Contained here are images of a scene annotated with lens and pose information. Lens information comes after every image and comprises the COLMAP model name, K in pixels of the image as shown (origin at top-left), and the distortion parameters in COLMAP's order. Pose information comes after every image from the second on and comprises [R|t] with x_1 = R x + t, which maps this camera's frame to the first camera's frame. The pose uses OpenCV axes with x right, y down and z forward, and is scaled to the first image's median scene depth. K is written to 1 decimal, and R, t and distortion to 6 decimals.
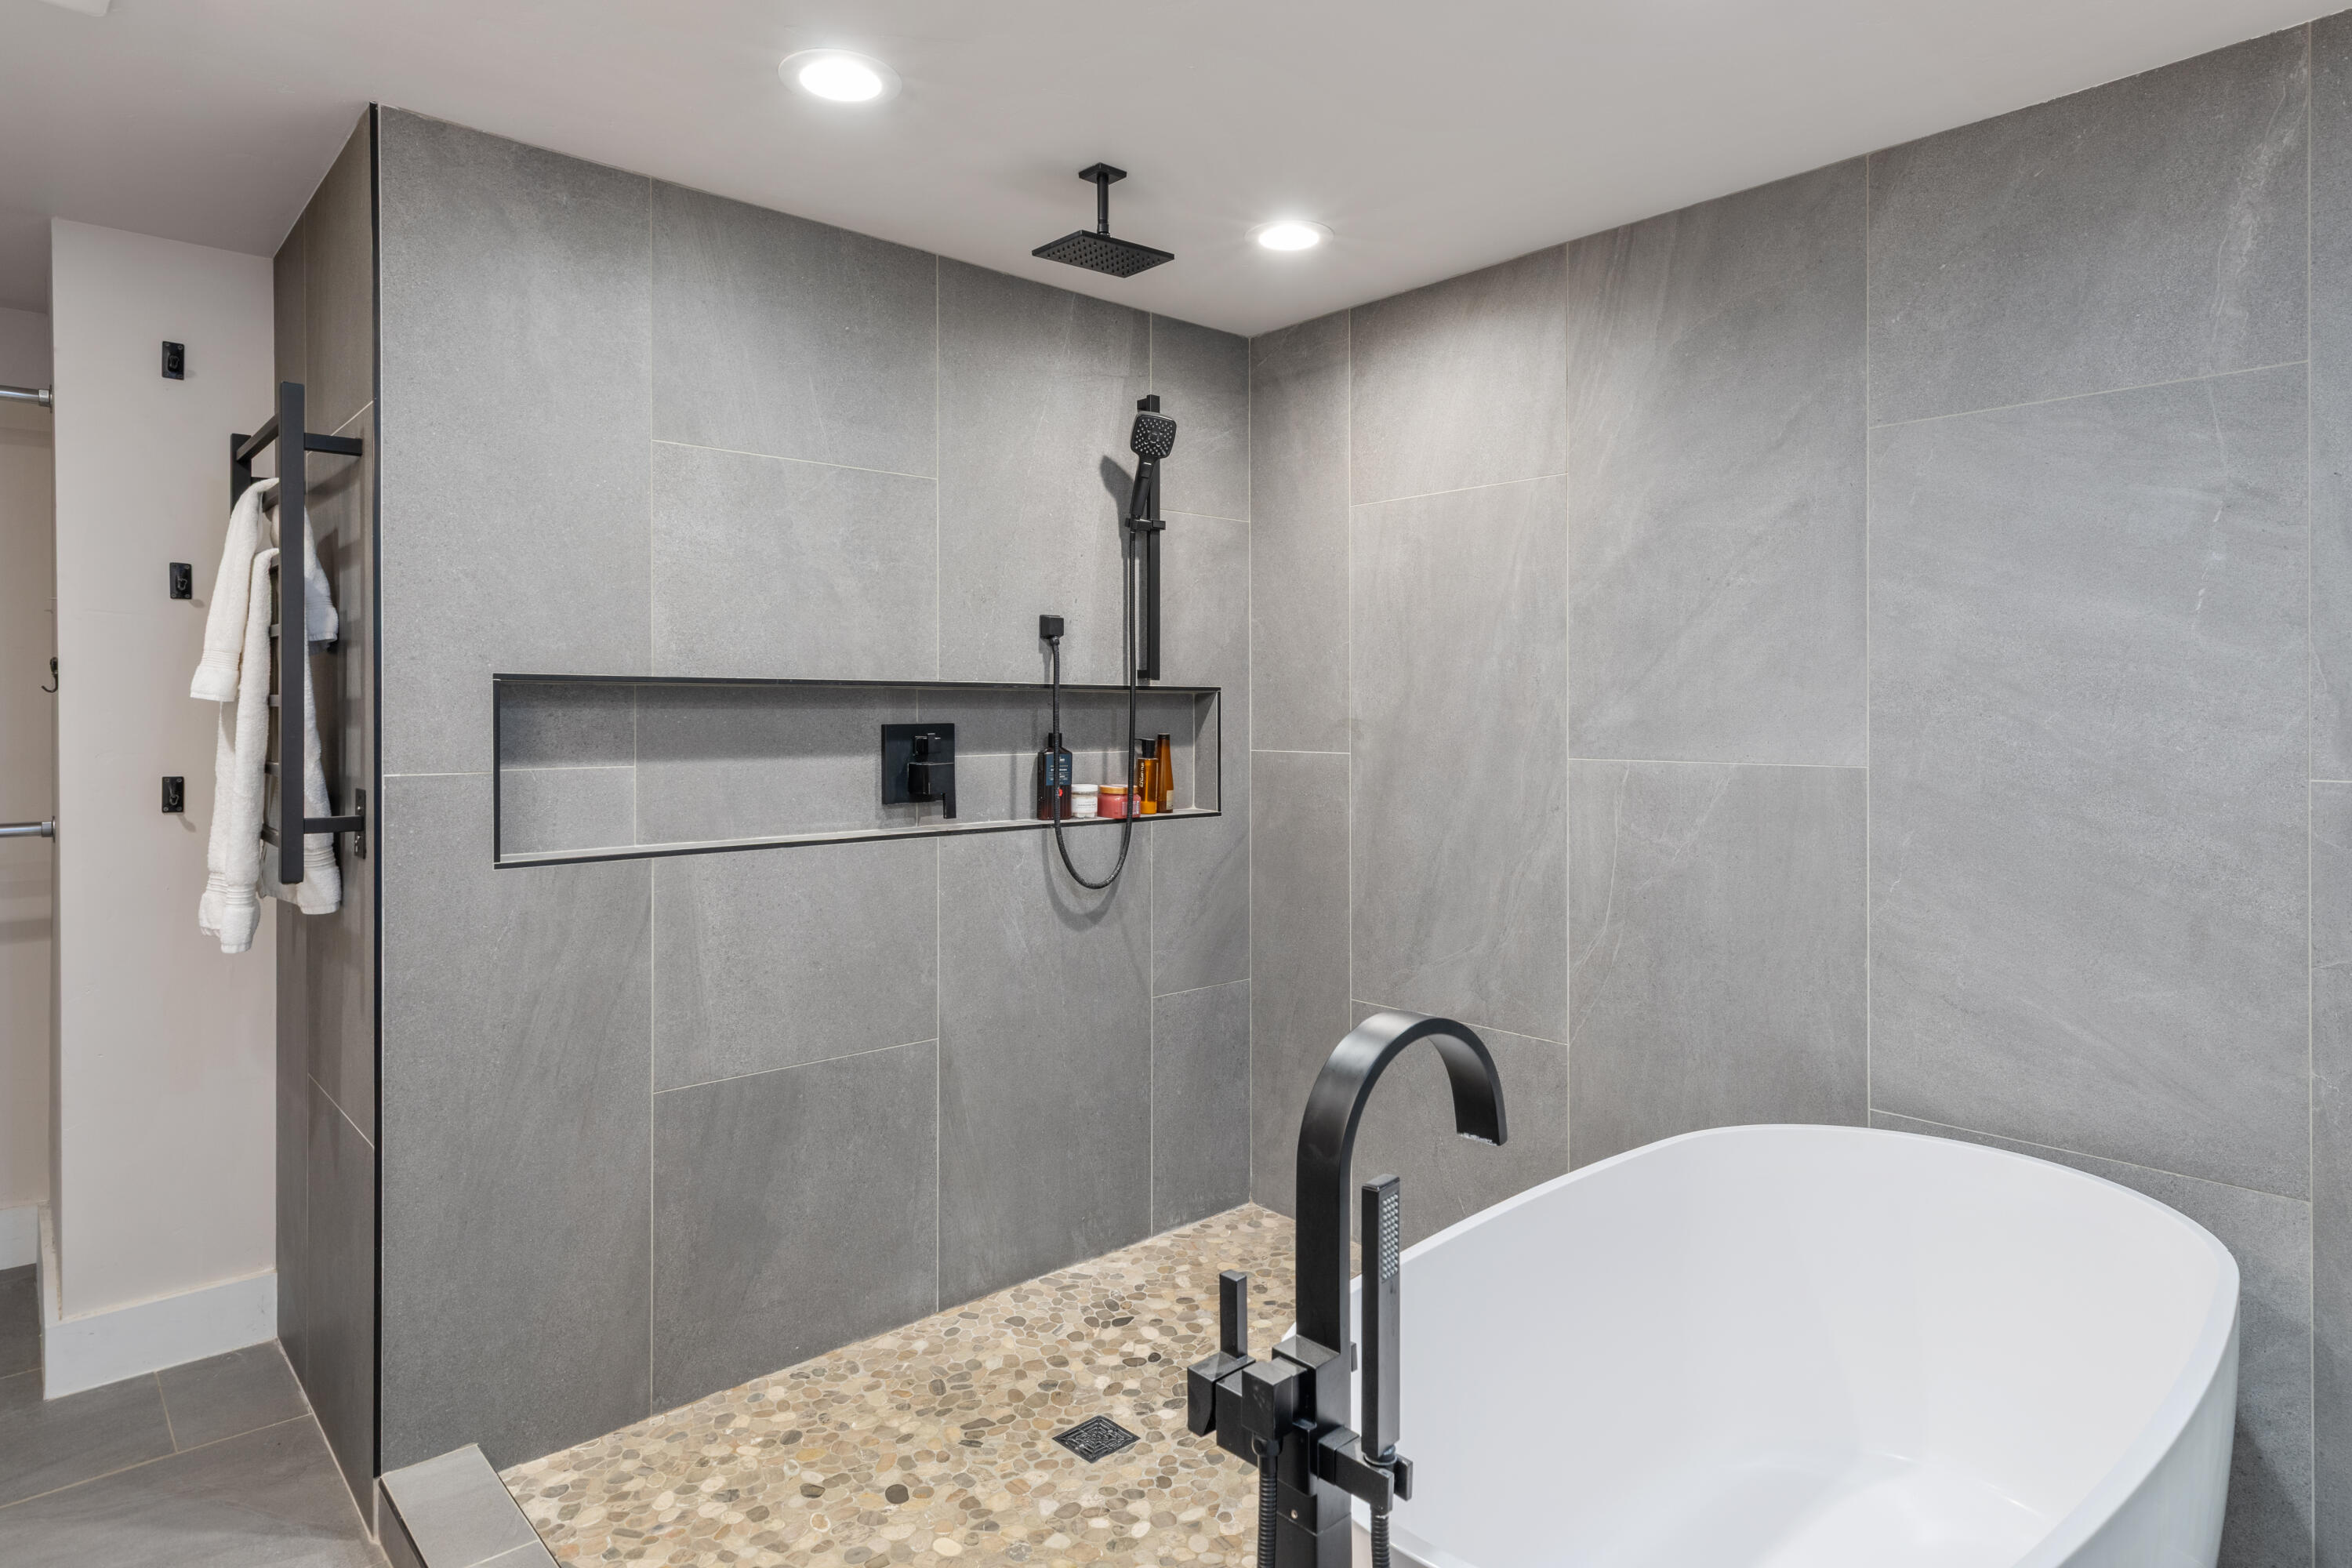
lens RADIAL K [[1302.3, 0, 1144.1], [0, 1302.3, 715.9], [0, 0, 1]] dist [0.019428, -0.005037]
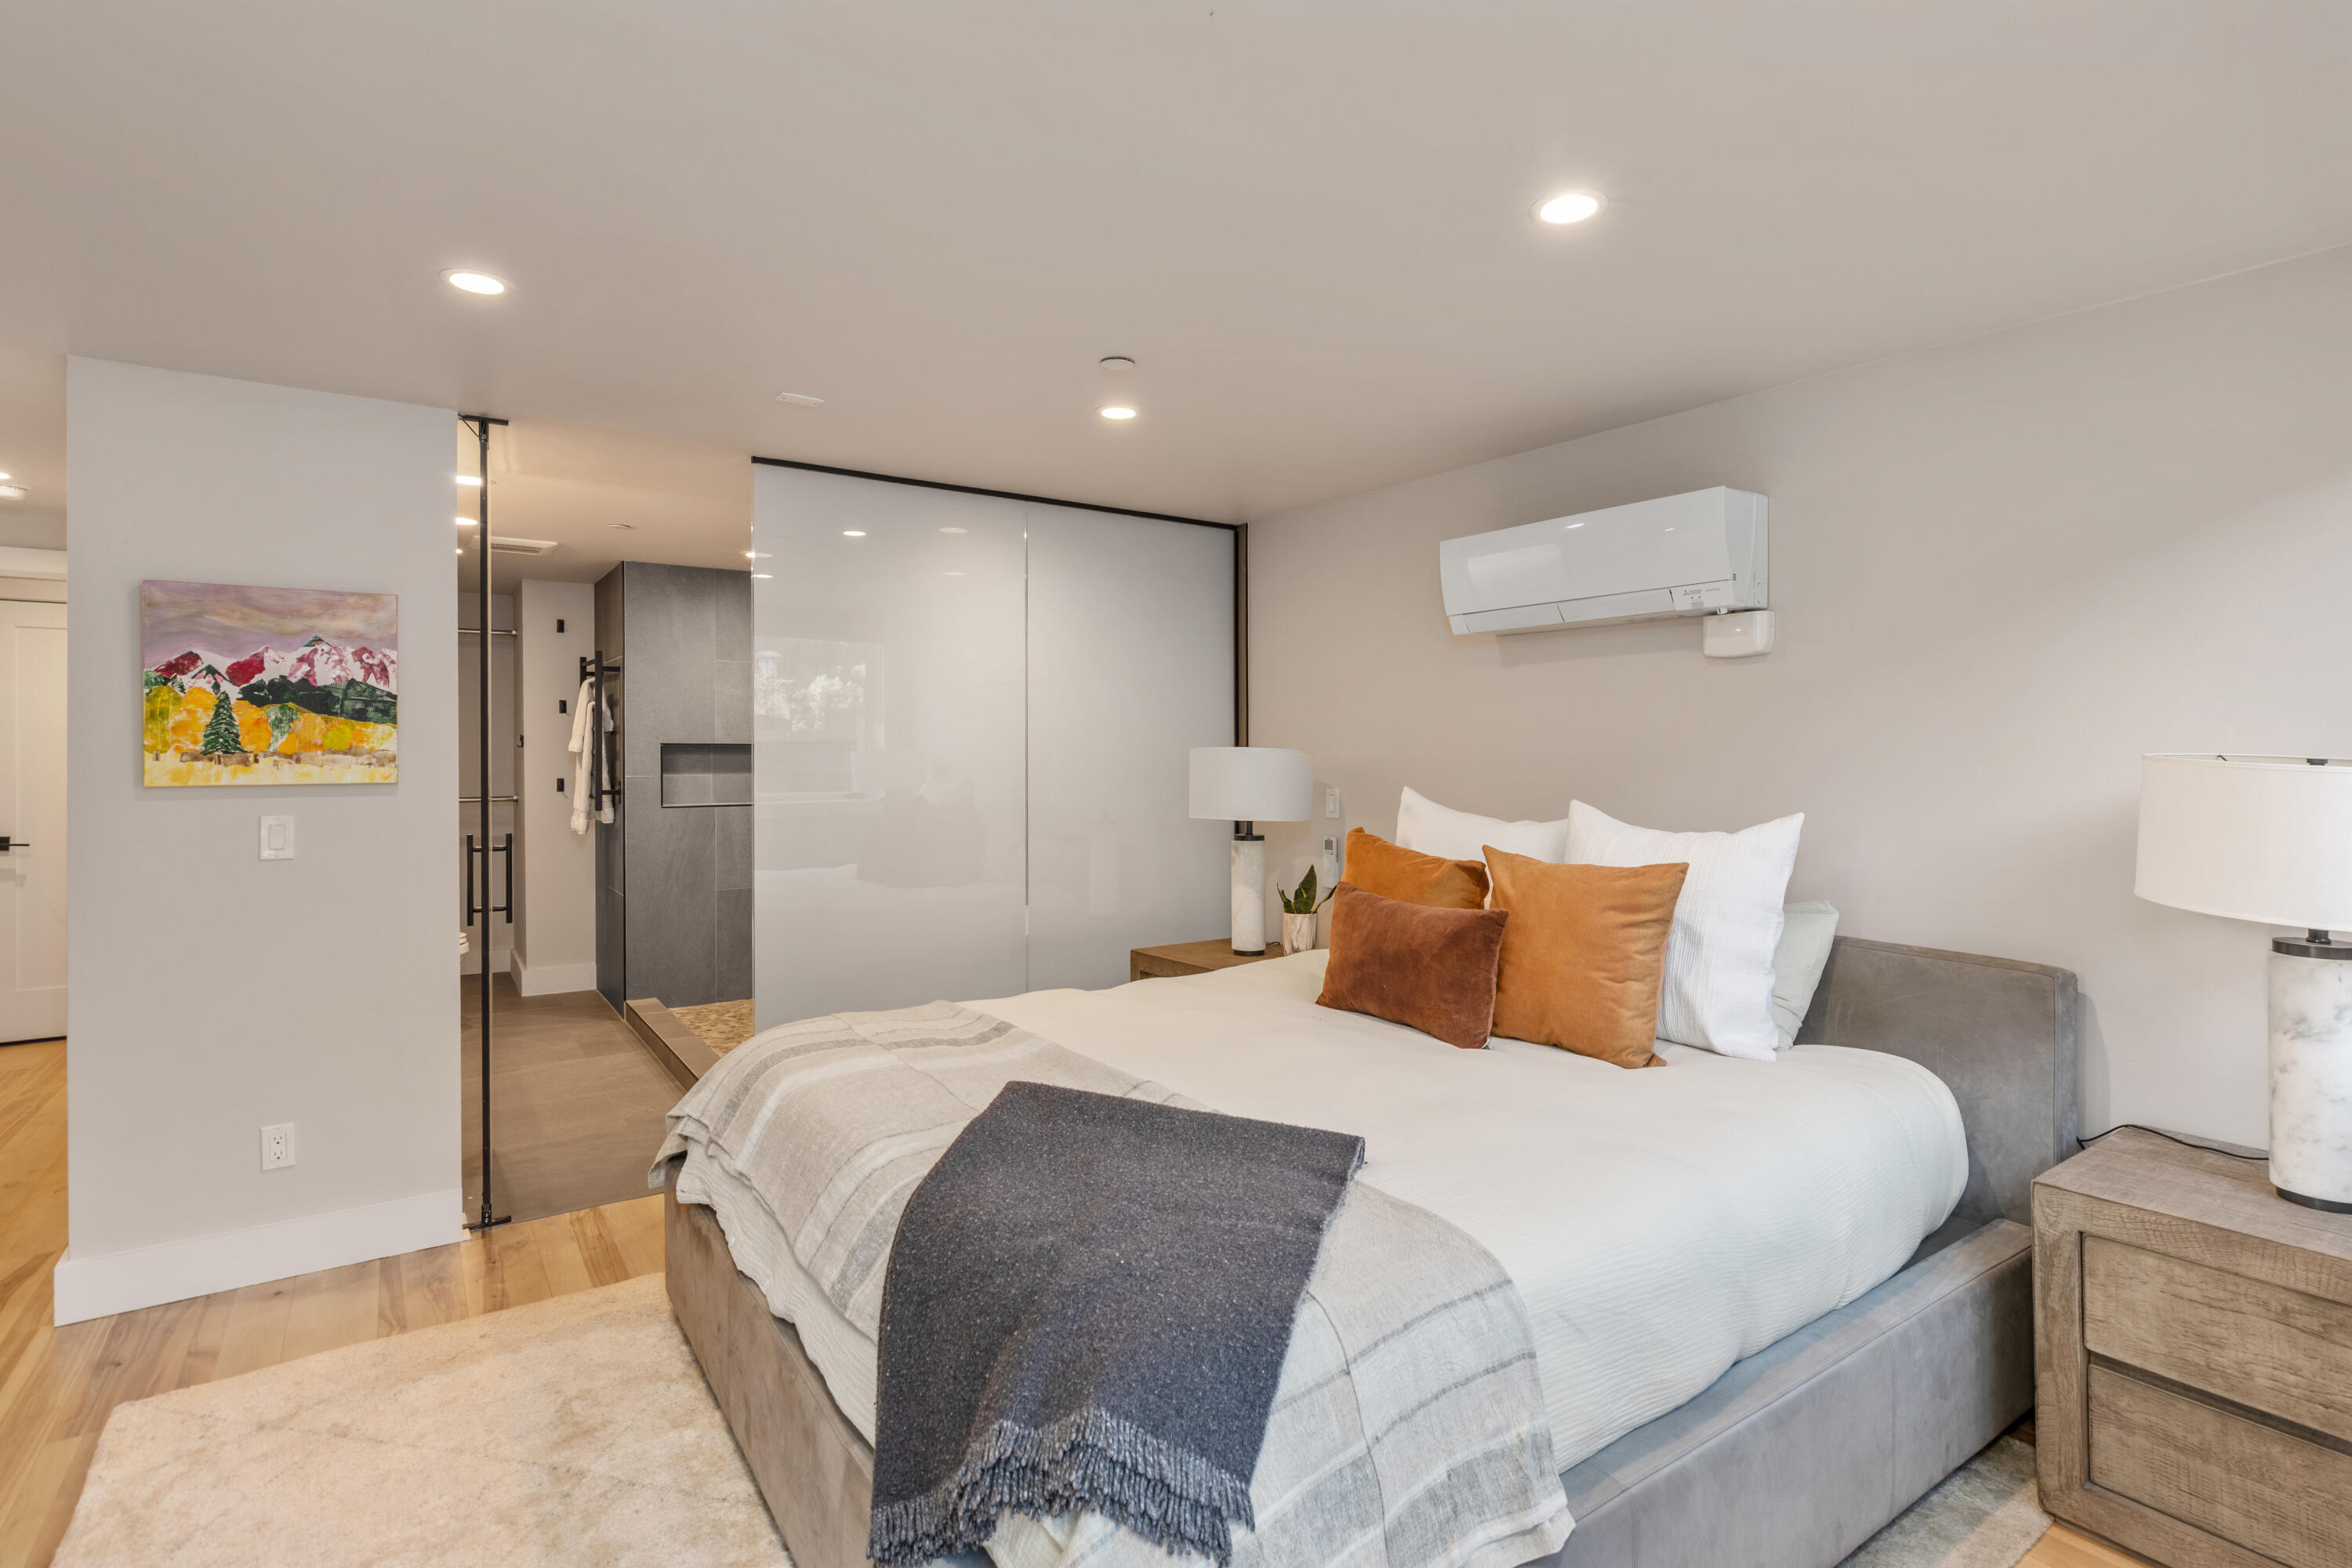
lens RADIAL K [[1173.7, 0, 1191.2], [0, 1173.7, 776.4], [0, 0, 1]] dist [-0.017280, -0.000931]
pose [[0.993078, 0.009392, -0.117084, 0.994242], [-0.007046, 0.999767, 0.020428, -0.018905], [0.117248, -0.019461, 0.992912, -1.474395]]
